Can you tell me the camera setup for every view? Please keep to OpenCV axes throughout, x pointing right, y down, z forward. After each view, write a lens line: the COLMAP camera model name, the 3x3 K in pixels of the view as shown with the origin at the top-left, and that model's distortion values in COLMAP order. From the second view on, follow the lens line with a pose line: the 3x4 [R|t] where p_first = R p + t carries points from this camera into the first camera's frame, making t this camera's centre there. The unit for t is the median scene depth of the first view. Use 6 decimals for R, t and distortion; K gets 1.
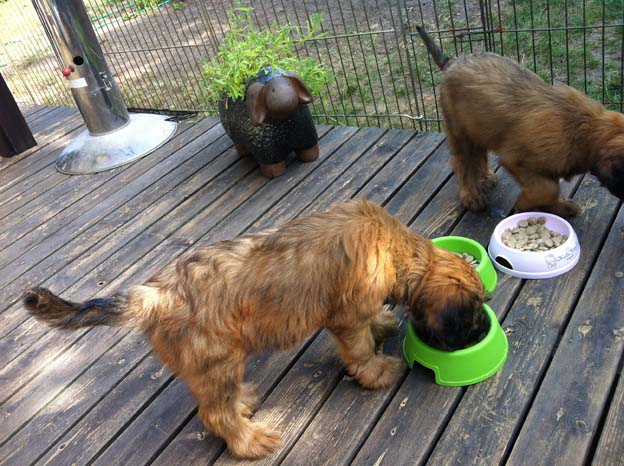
lens RADIAL K [[638.7, 0, 314.3], [0, 638.7, 222.0], [0, 0, 1]] dist [0.167506, -0.424525]
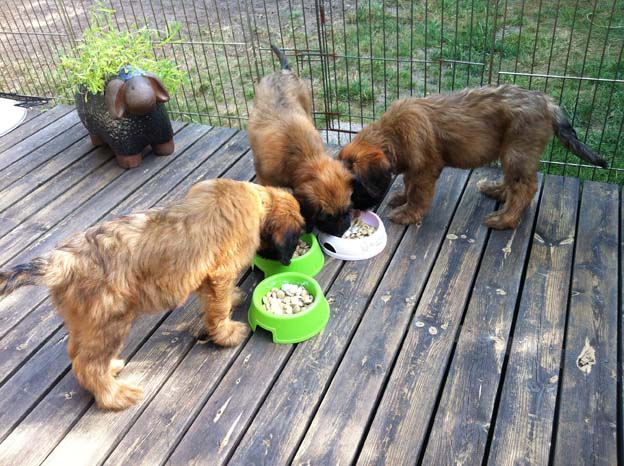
lens RADIAL K [[638.7, 0, 314.3], [0, 638.7, 222.0], [0, 0, 1]] dist [0.167506, -0.424525]
pose [[0.970880, 0.022887, 0.238469, -0.021645], [-0.026021, 0.999611, 0.010002, 0.001301], [-0.238147, -0.015916, 0.971099, -0.131417]]
